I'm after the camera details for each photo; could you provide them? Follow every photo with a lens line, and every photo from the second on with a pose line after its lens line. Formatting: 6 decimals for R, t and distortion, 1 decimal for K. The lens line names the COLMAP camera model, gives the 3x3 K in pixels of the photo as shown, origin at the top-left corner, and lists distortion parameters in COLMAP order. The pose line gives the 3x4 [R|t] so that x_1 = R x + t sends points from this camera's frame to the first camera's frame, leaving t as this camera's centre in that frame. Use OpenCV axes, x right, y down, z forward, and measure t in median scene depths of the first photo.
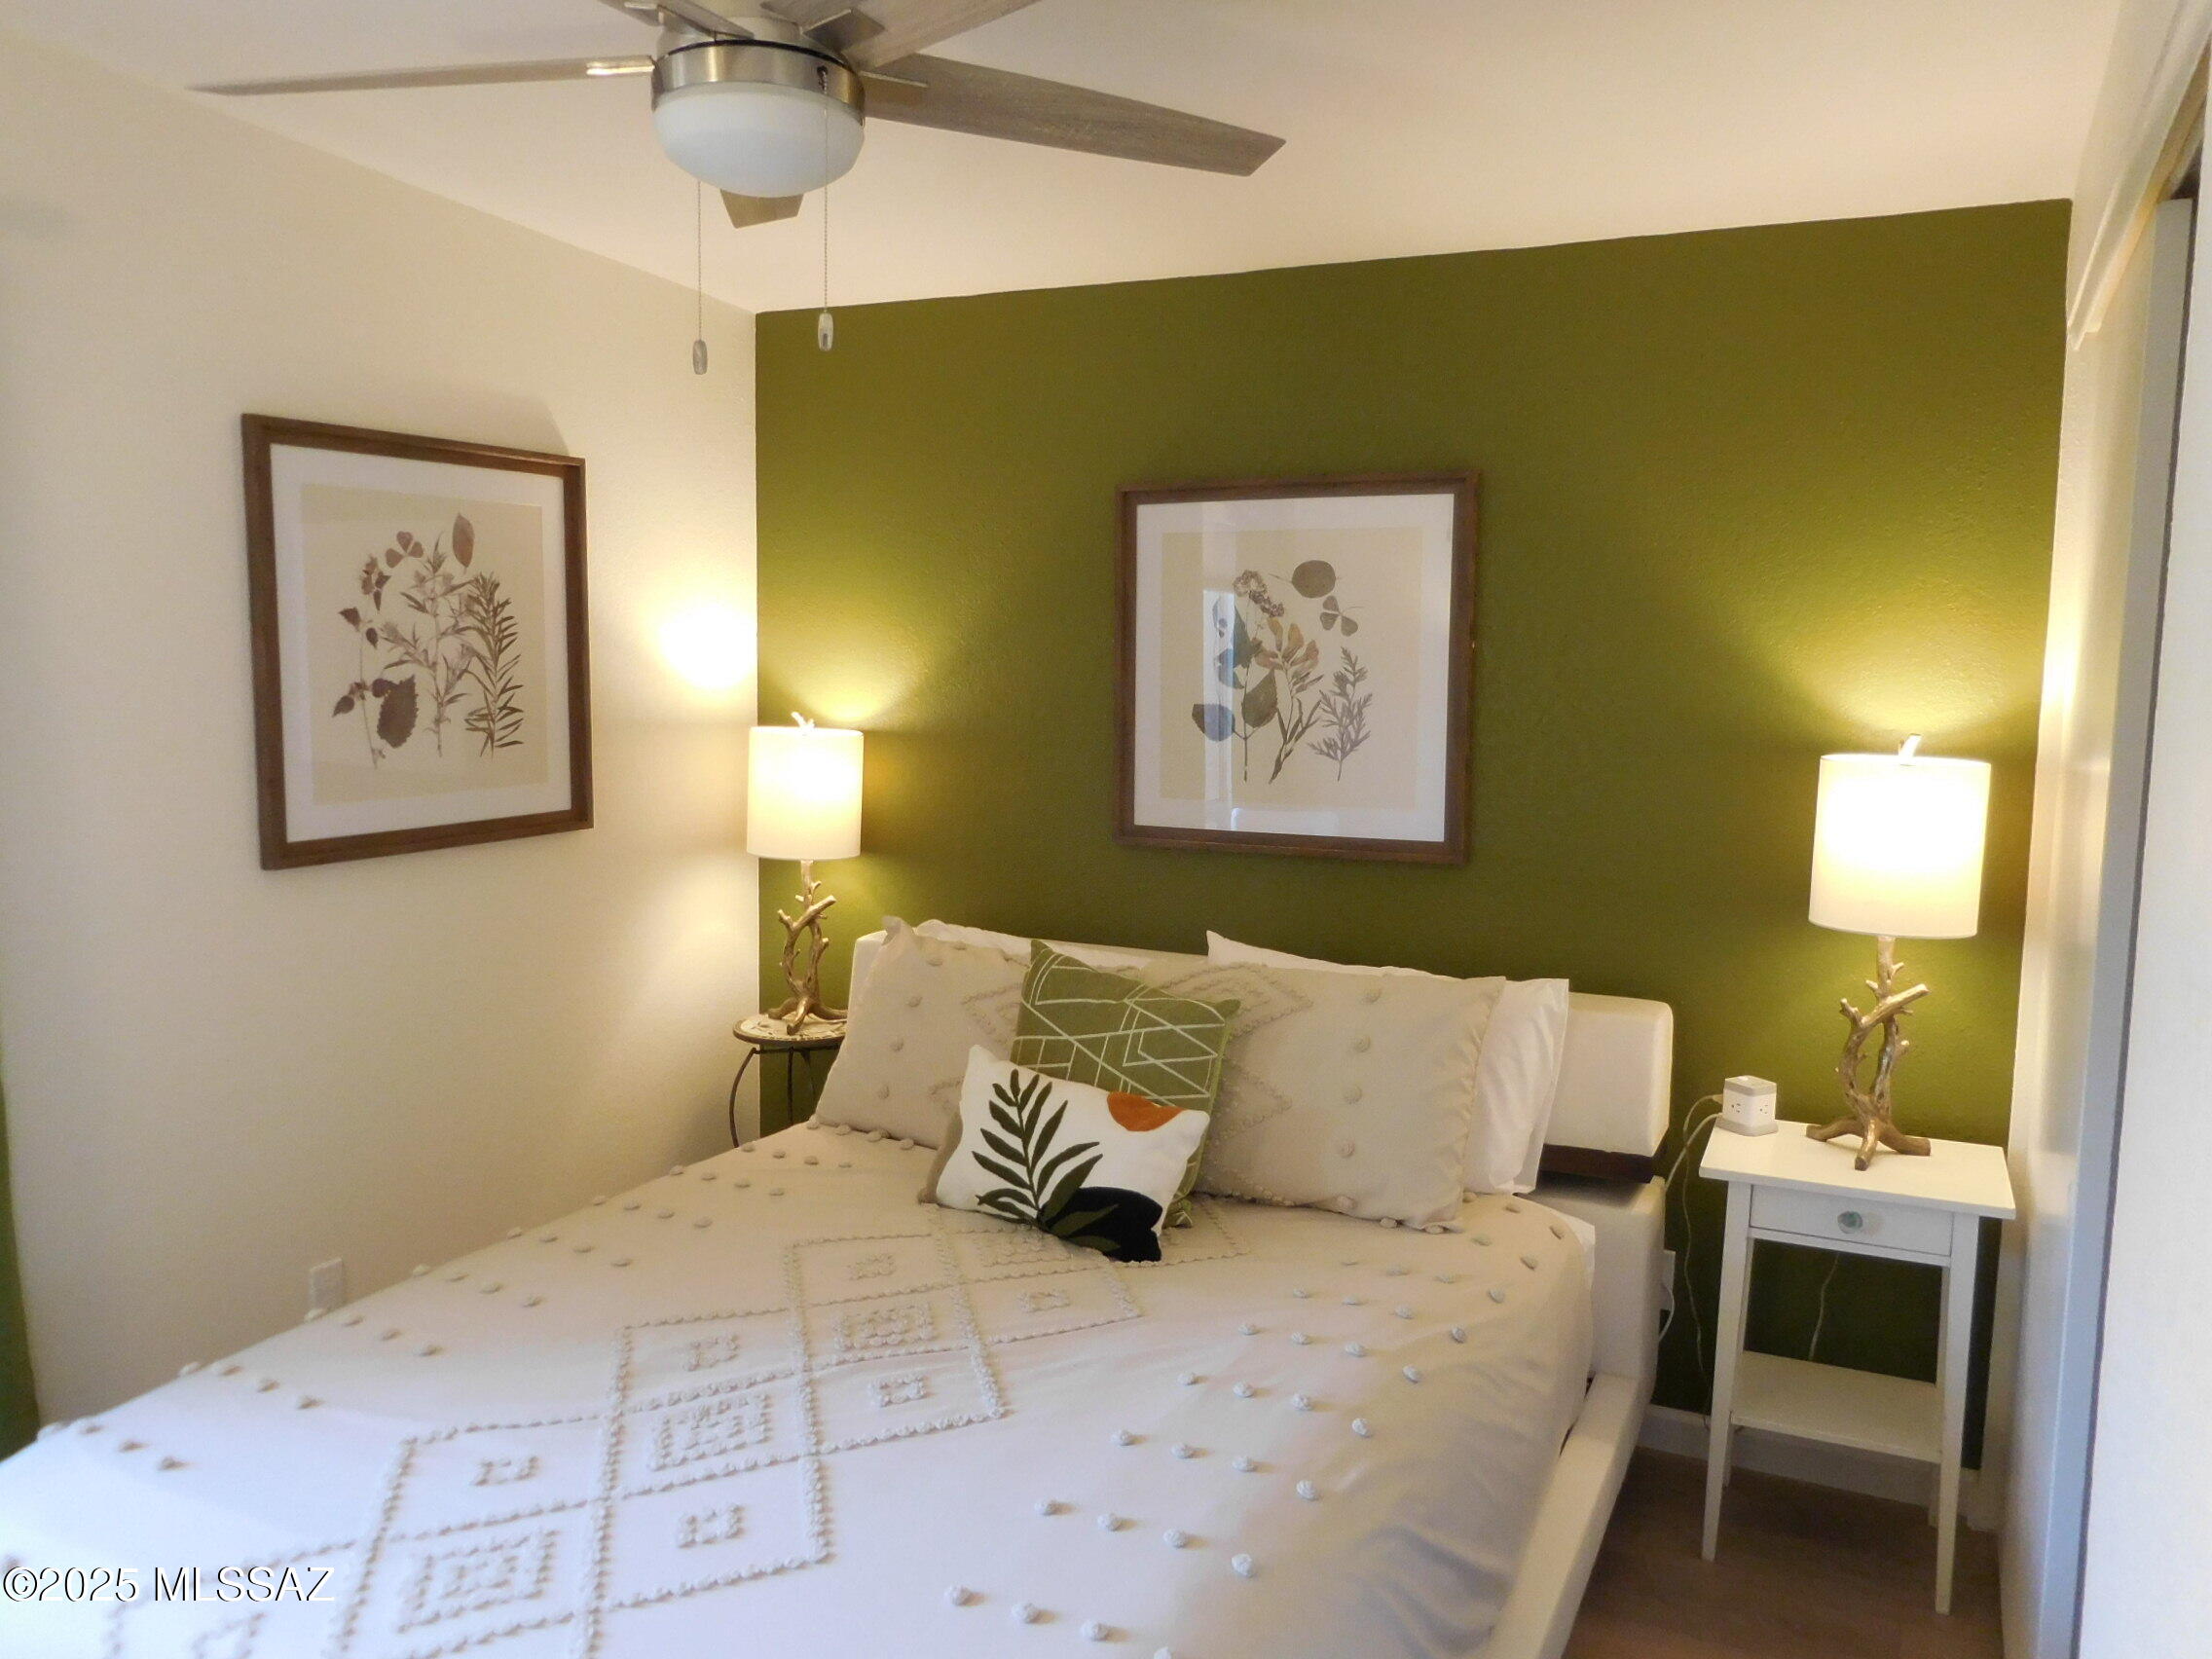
lens RADIAL K [[1695.2, 0, 1095.5], [0, 1695.2, 840.1], [0, 0, 1]] dist [-0.005388, 0.003034]
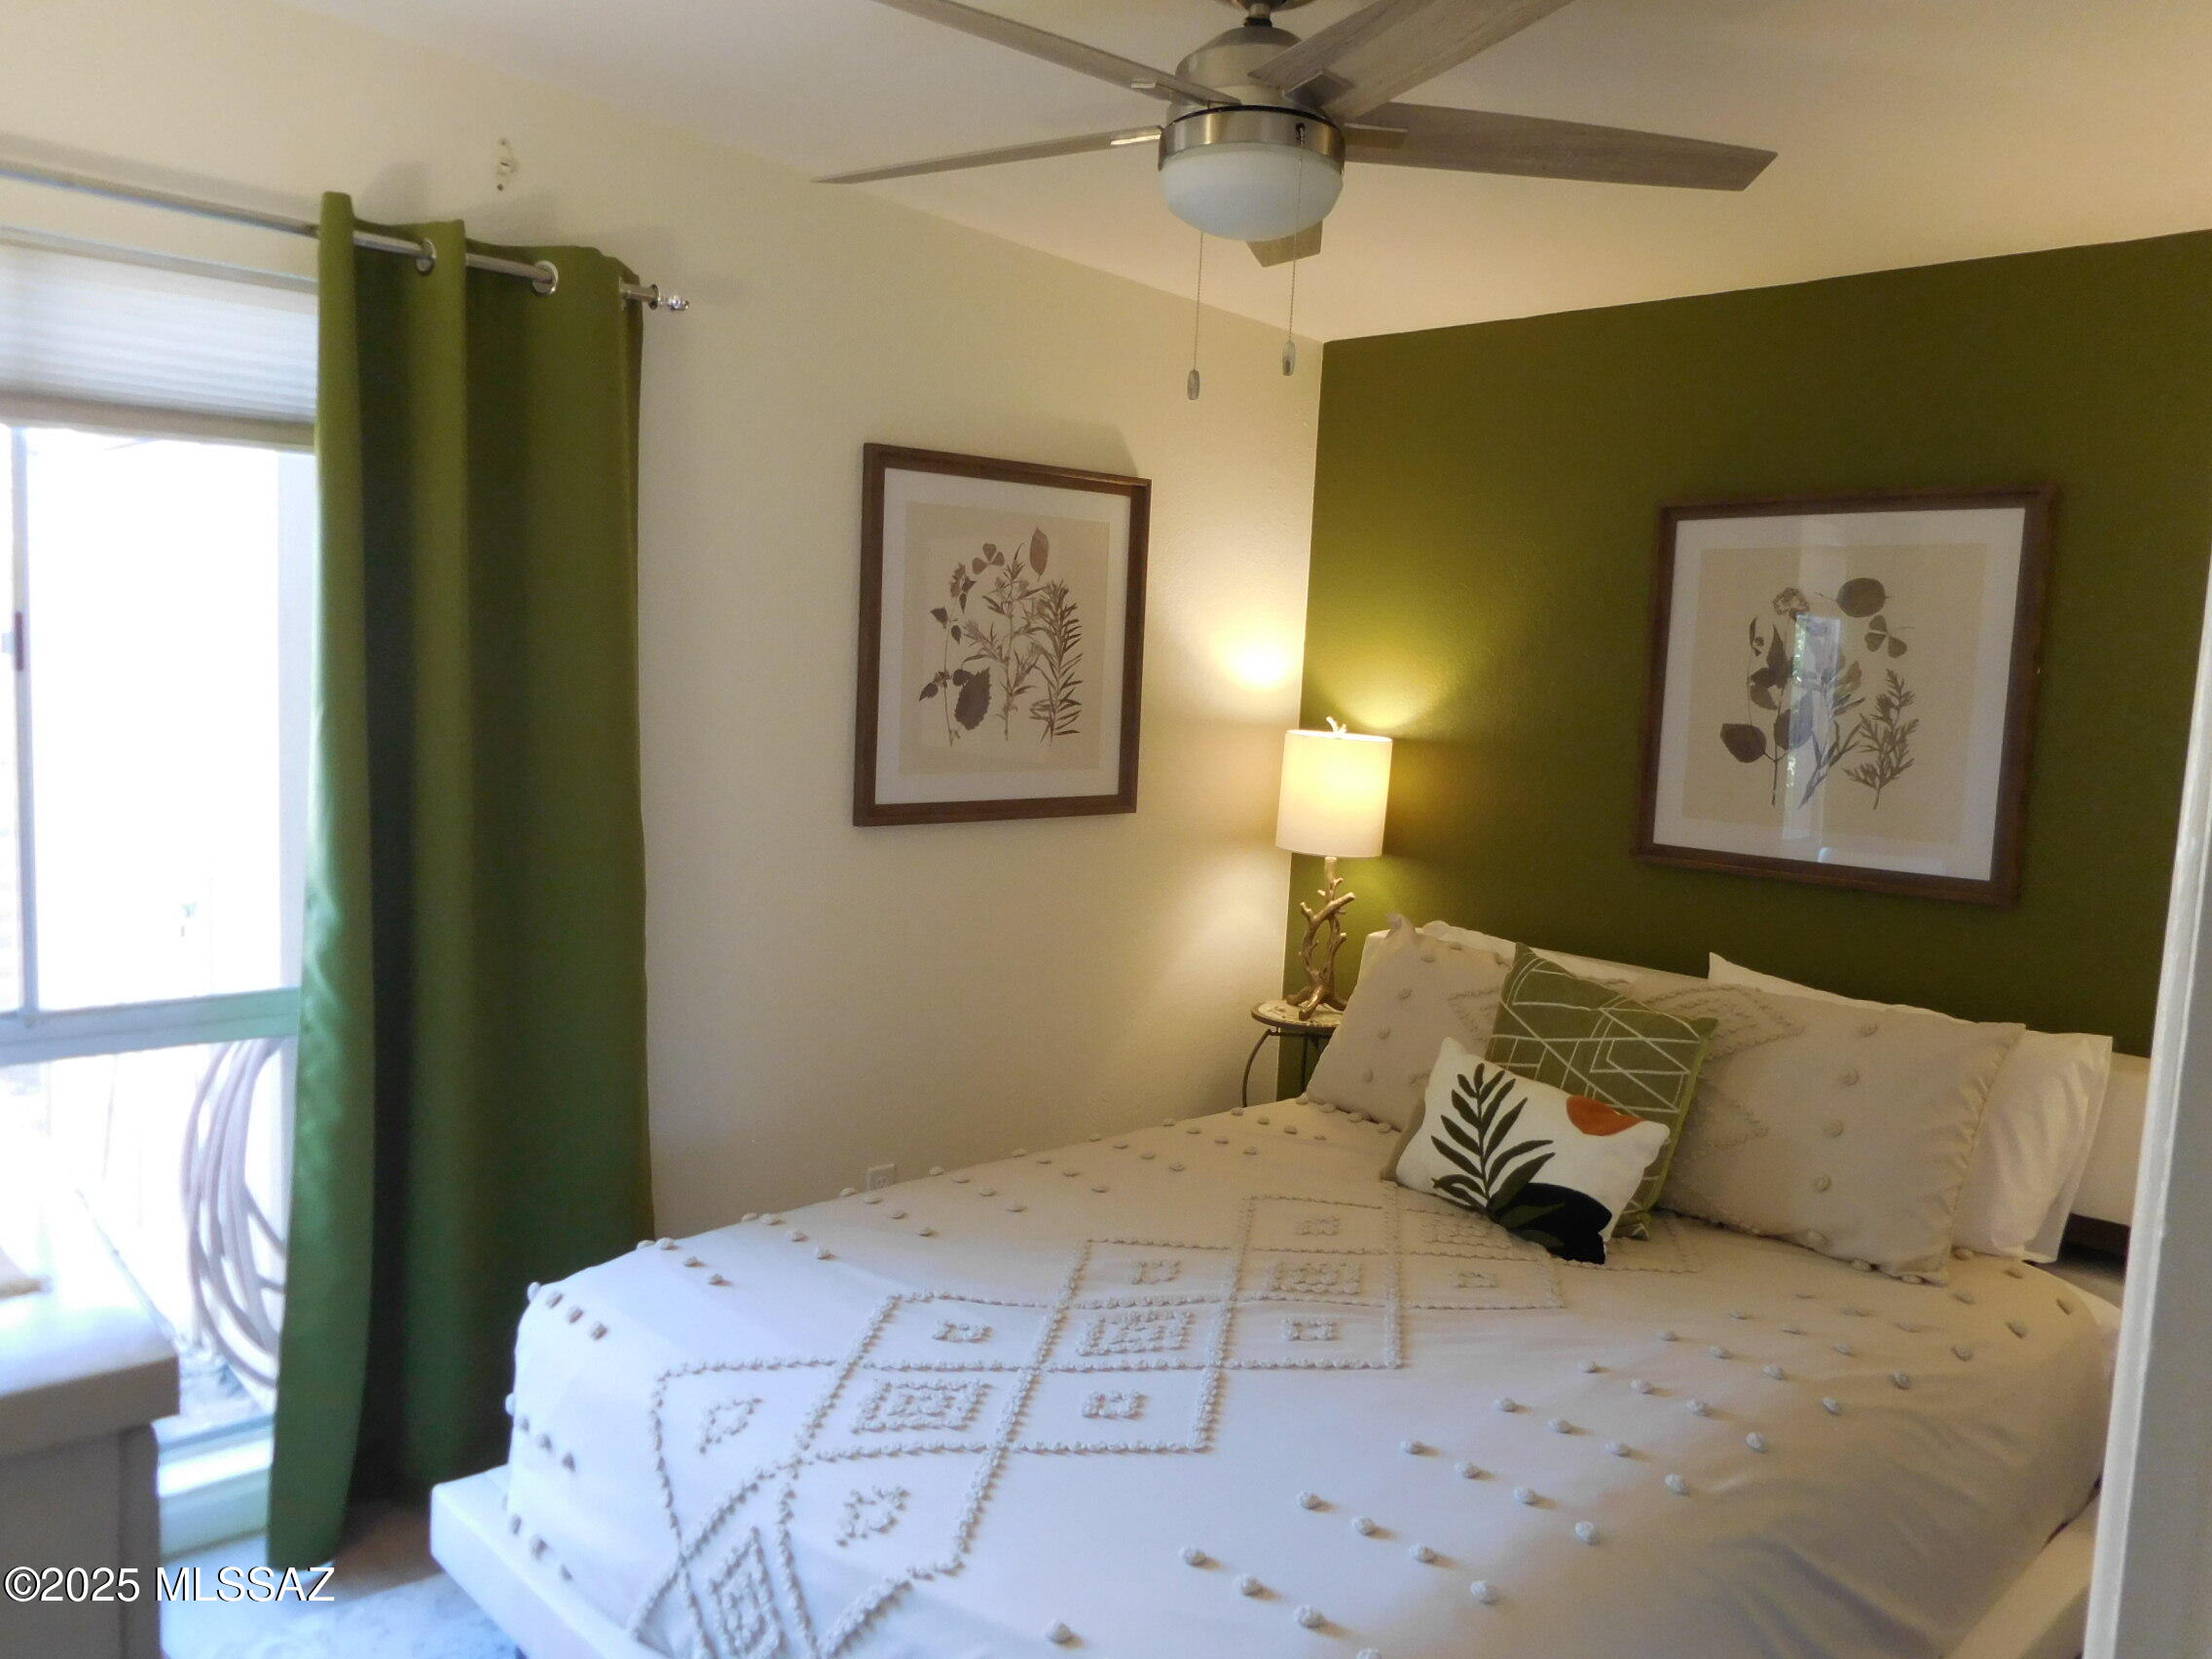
lens RADIAL K [[1695.2, 0, 1095.5], [0, 1695.2, 840.1], [0, 0, 1]] dist [-0.005388, 0.003034]
pose [[0.932779, 0.065638, -0.354423, 0.091379], [-0.070574, 0.997506, -0.001003, 0.017354], [0.353473, 0.025949, 0.935085, -0.053836]]
